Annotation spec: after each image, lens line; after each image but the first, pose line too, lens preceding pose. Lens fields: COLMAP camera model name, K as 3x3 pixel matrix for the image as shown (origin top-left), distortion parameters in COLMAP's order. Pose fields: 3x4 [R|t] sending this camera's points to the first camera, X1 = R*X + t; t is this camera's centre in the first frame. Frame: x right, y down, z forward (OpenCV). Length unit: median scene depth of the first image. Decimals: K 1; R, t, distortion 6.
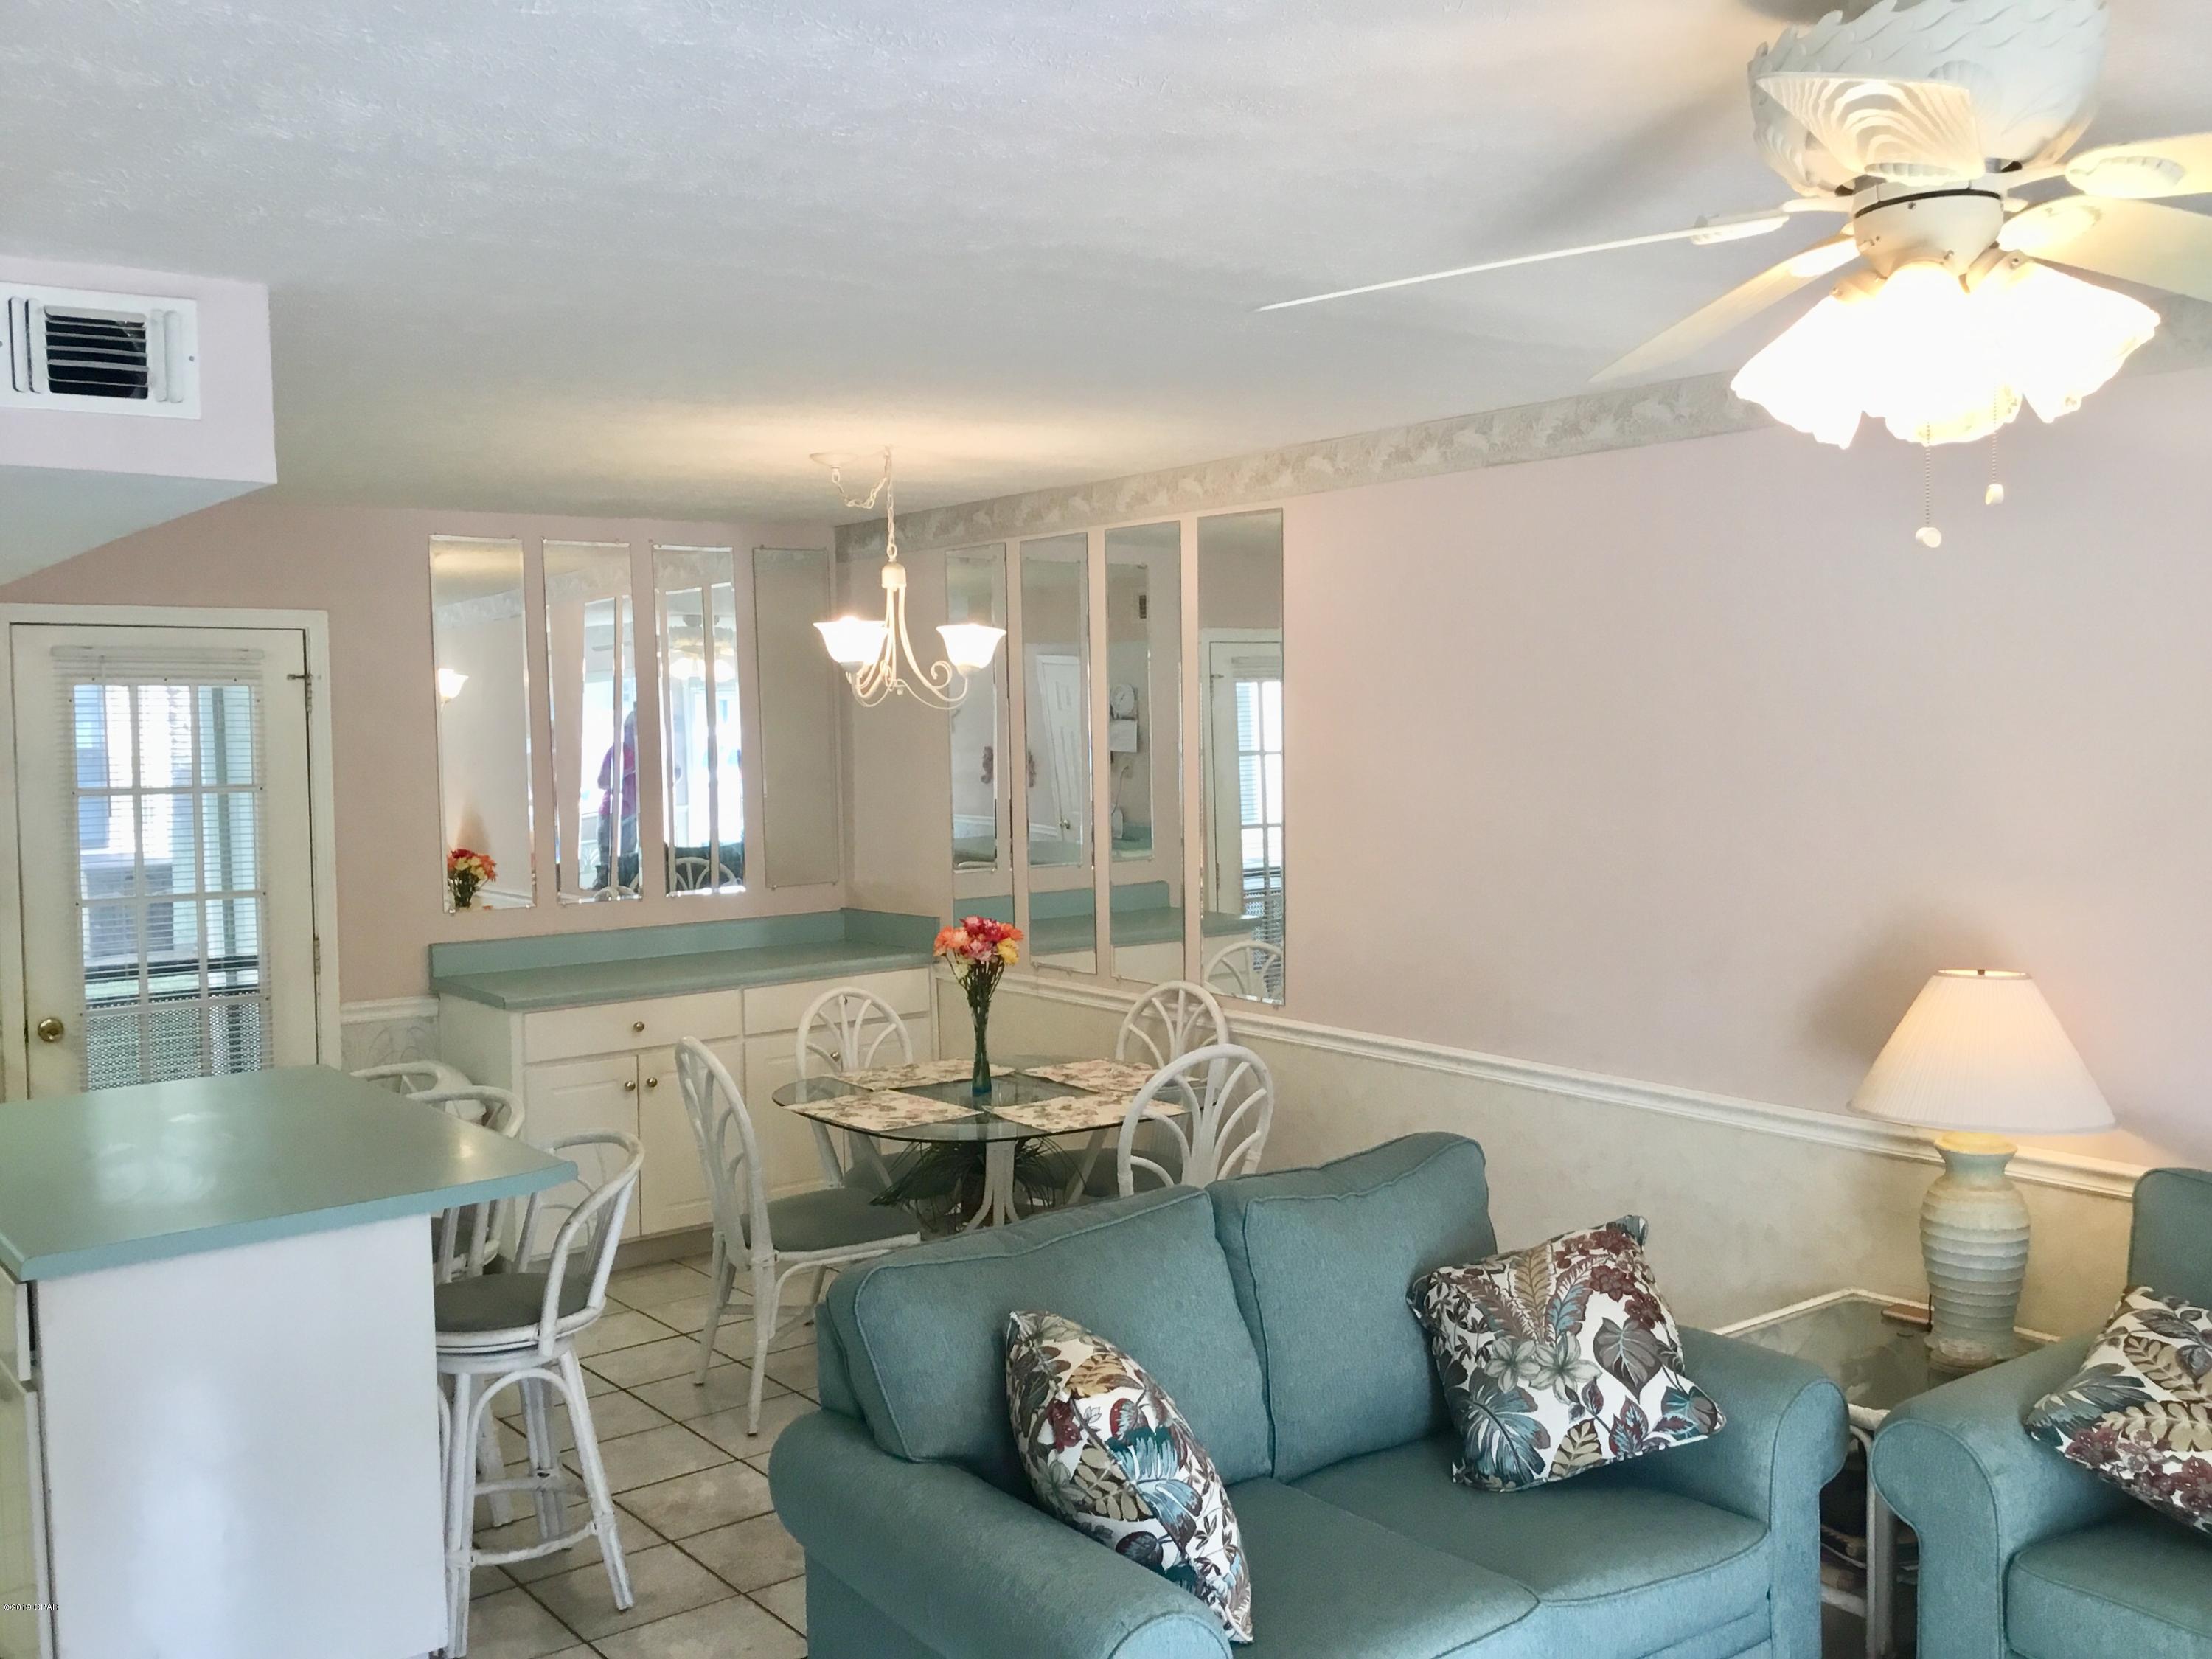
lens RADIAL K [[1989.5, 0, 1126.6], [0, 1989.5, 823.5], [0, 0, 1]] dist [0.125735, -0.252963]
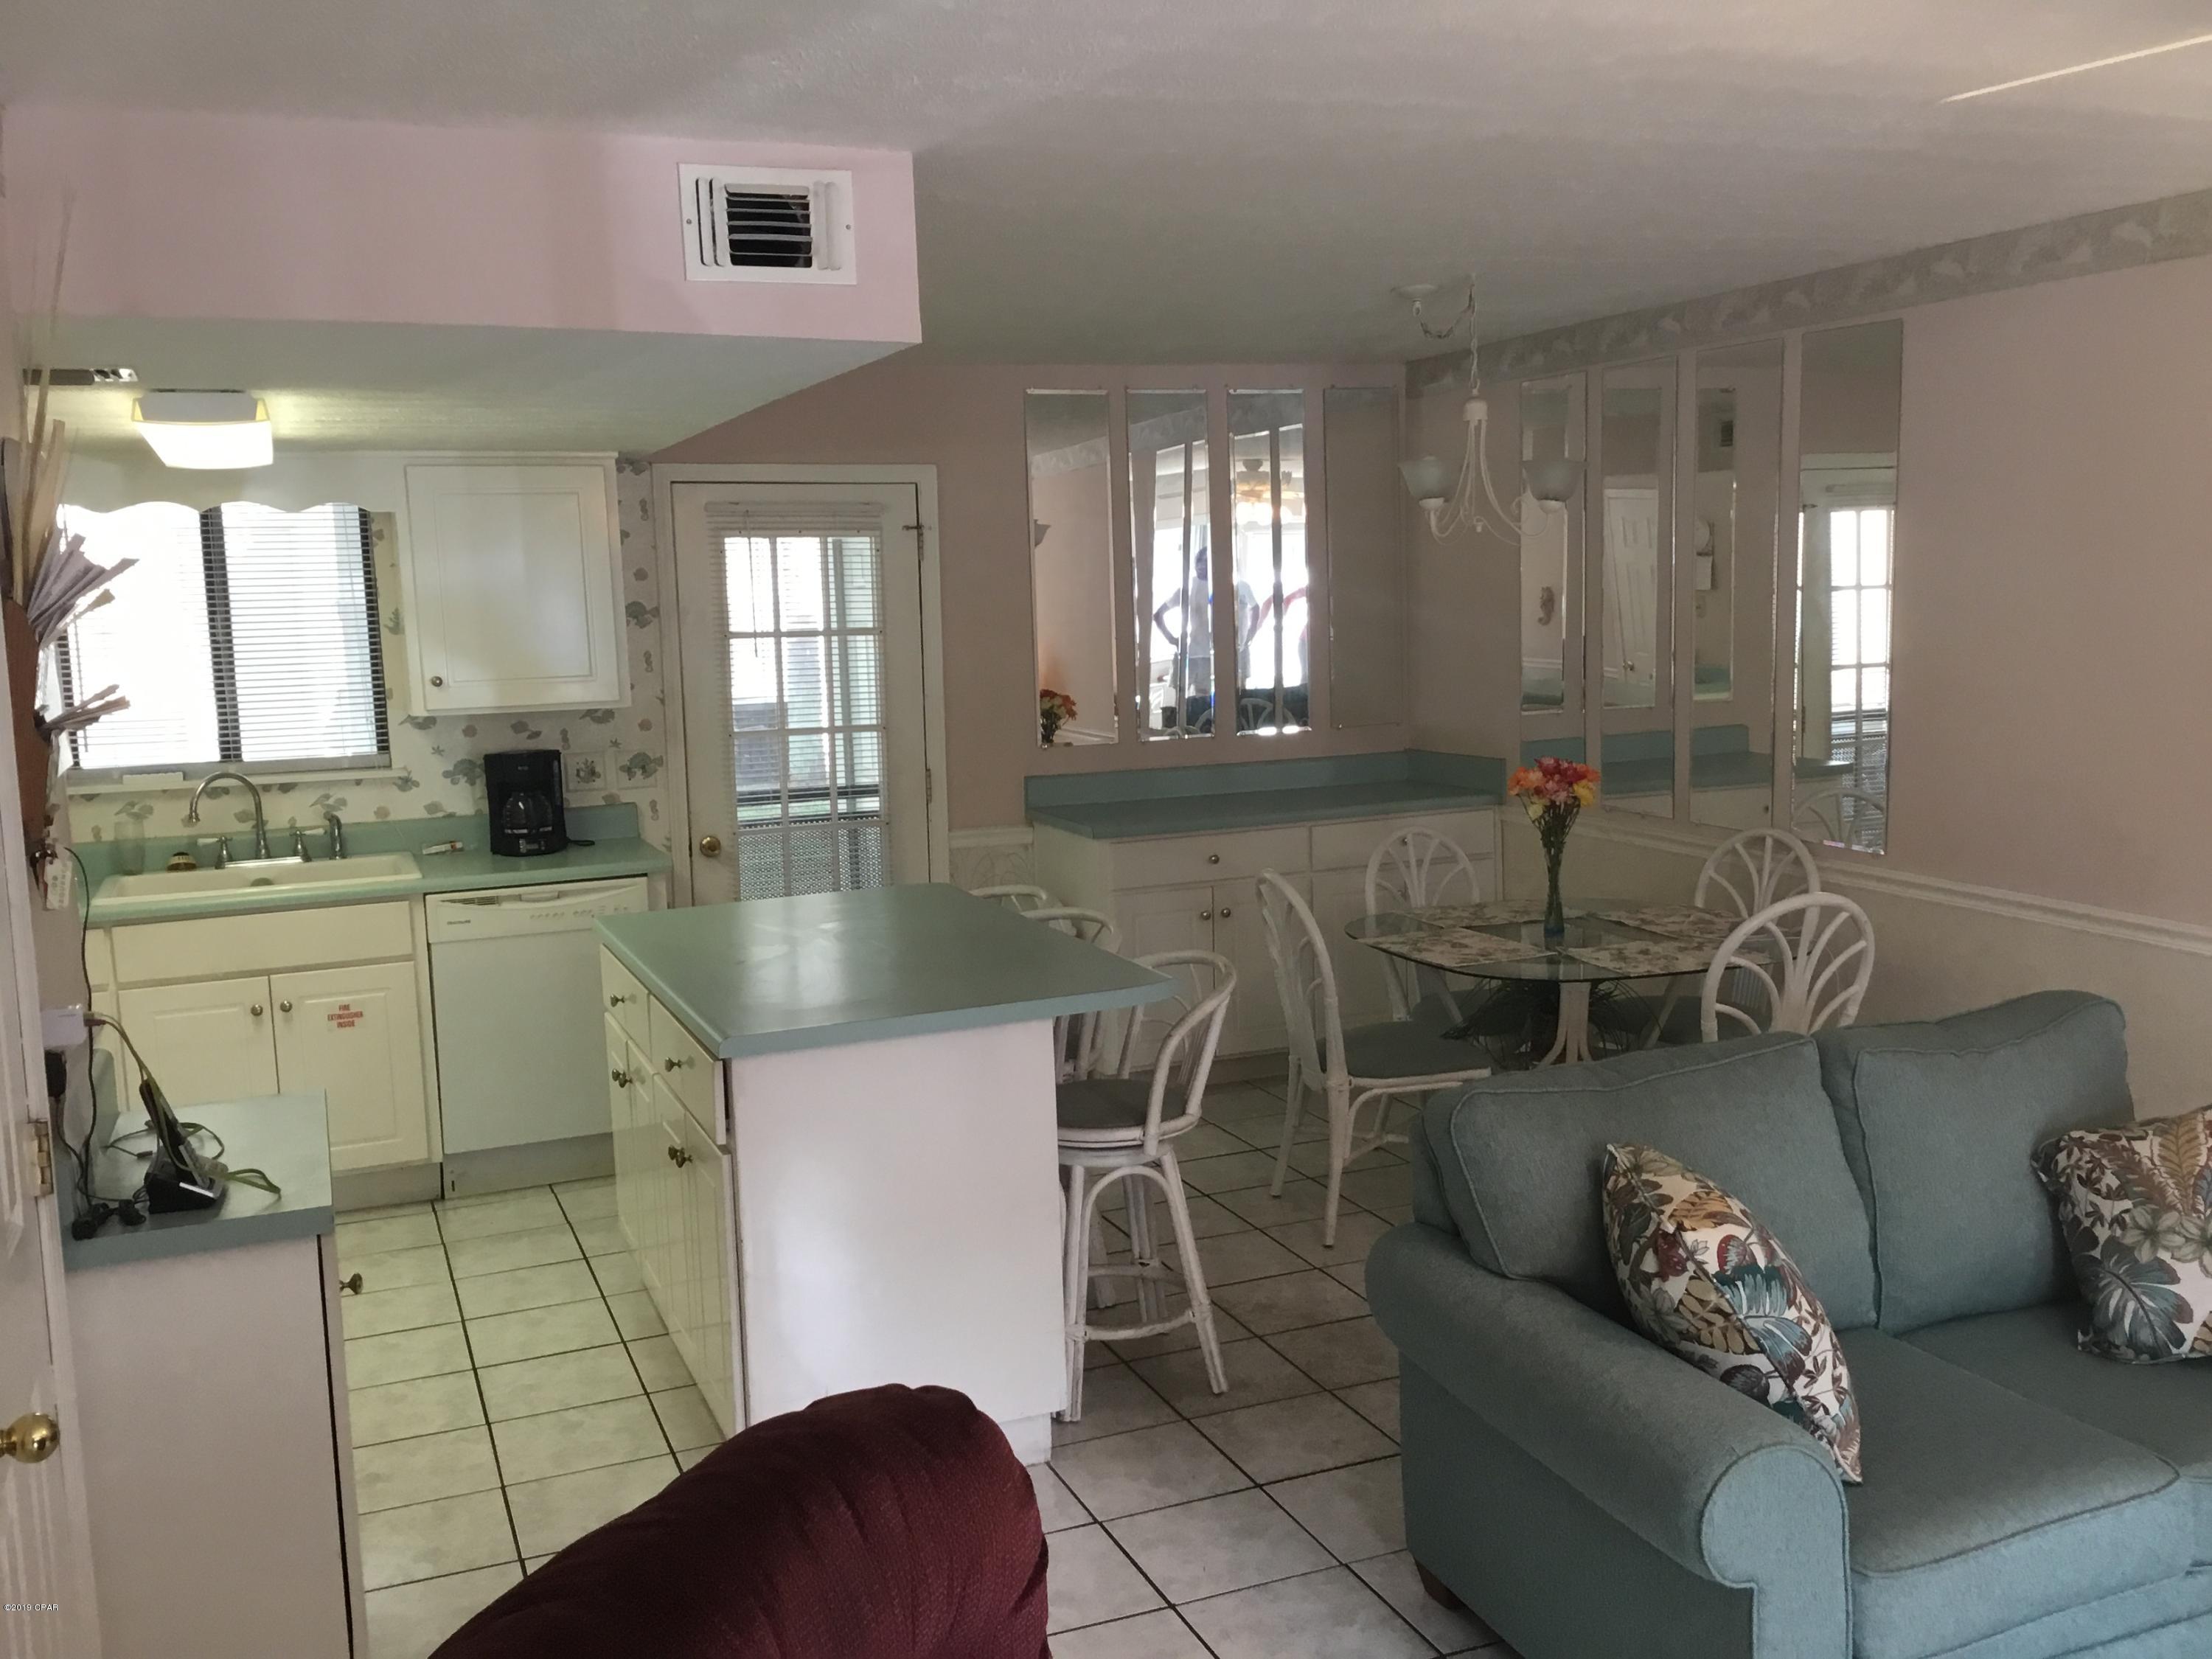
lens RADIAL K [[1993.2, 0, 1109.7], [0, 1993.2, 837.4], [0, 0, 1]] dist [0.066921, -0.128818]
pose [[0.962244, 0.023587, -0.271166, -0.023459], [-0.000760, 0.996467, 0.083979, 0.004784], [0.272189, -0.080602, 0.958862, -0.016190]]
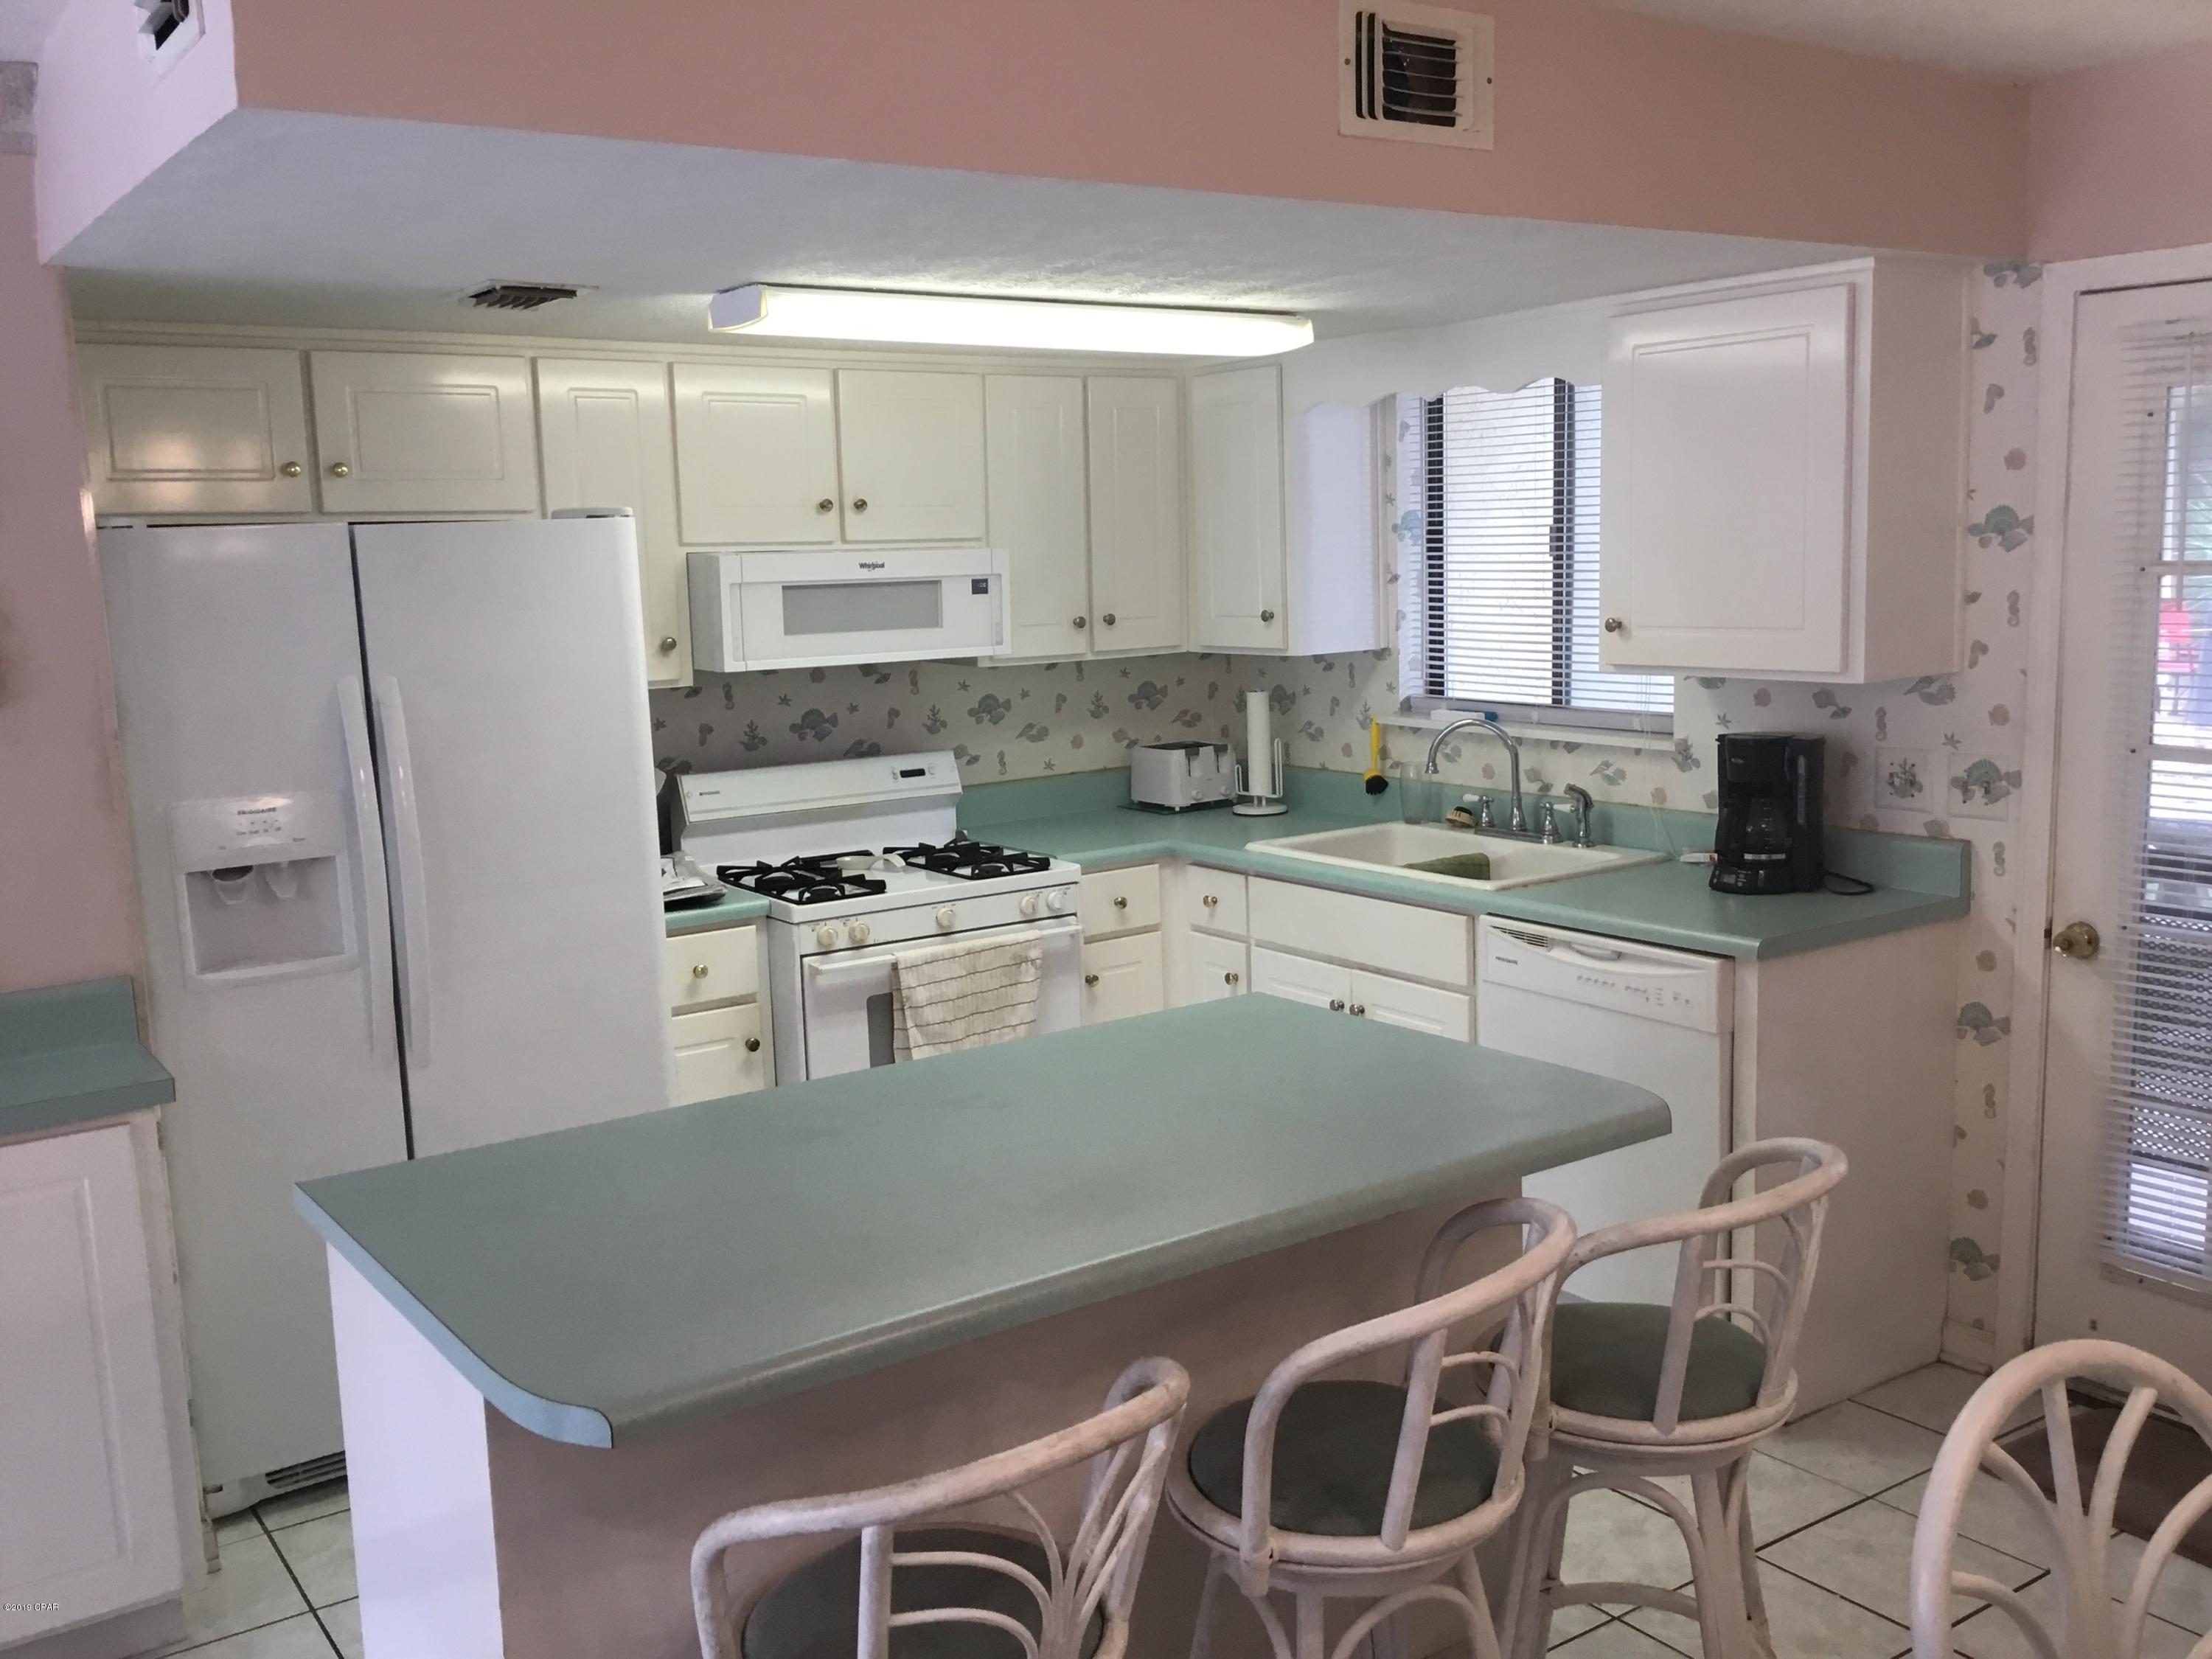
lens RADIAL K [[1997.1, 0, 1048.3], [0, 1997.1, 834.5], [0, 0, 1]] dist [0.014618, 0.005256]
pose [[-0.063152, 0.167129, -0.983910, 0.166345], [-0.017673, 0.985537, 0.168539, -0.049682], [0.997847, 0.028032, -0.059285, 1.092180]]
